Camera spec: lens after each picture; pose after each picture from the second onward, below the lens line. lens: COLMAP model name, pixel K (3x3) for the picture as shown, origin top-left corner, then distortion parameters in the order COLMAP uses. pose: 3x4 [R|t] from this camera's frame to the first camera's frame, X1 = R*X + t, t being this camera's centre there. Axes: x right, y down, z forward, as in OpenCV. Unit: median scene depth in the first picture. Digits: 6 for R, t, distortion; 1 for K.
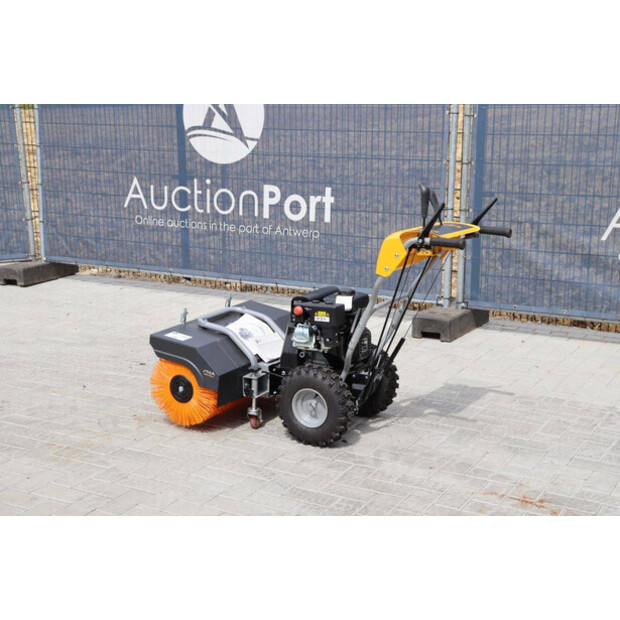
lens RADIAL K [[949.0, 0, 310.0], [0, 949.0, 310.0], [0, 0, 1]] dist [0.105975, 0.081288]
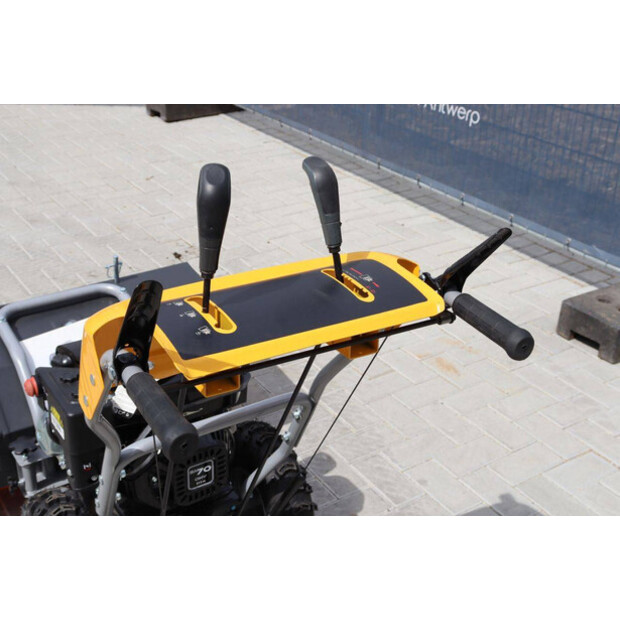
lens RADIAL K [[843.6, 0, 310.0], [0, 843.6, 310.0], [0, 0, 1]] dist [0.013753, 0.046608]
pose [[0.893824, 0.224536, -0.388151, 0.219300], [-0.121306, 0.954404, 0.272759, -0.138772], [0.431698, -0.196713, 0.880307, 0.623946]]
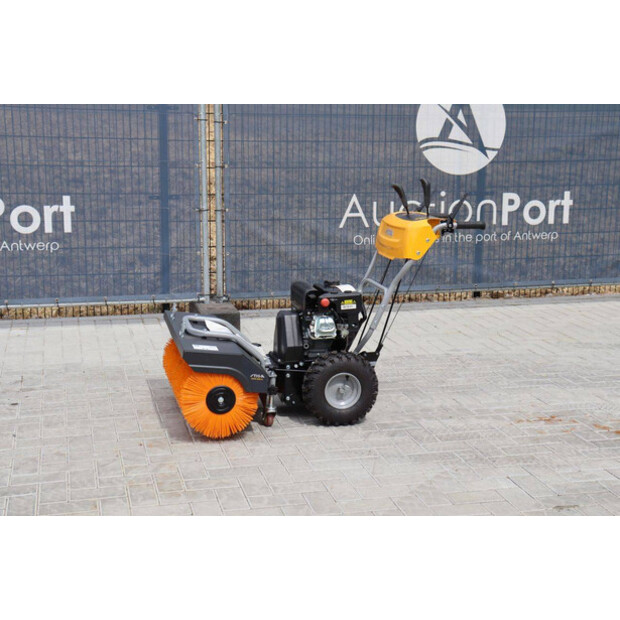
lens RADIAL K [[949.0, 0, 310.0], [0, 949.0, 310.0], [0, 0, 1]] dist [0.105975, 0.081288]
pose [[0.725189, -0.128570, 0.676440, -0.652088], [0.135561, 0.989844, 0.042808, -0.033786], [-0.675074, 0.060655, 0.735253, 0.200756]]
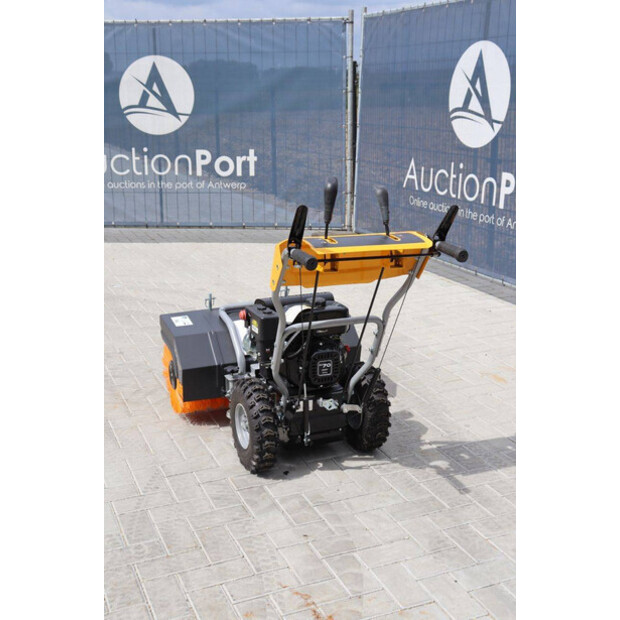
lens RADIAL K [[805.8, 0, 310.0], [0, 805.8, 310.0], [0, 0, 1]] dist [0.037122, 0.021673]
pose [[0.792896, 0.156522, -0.588912, 0.417987], [-0.125908, 0.987674, 0.092986, -0.071795], [0.596208, 0.000421, 0.802830, 0.380656]]
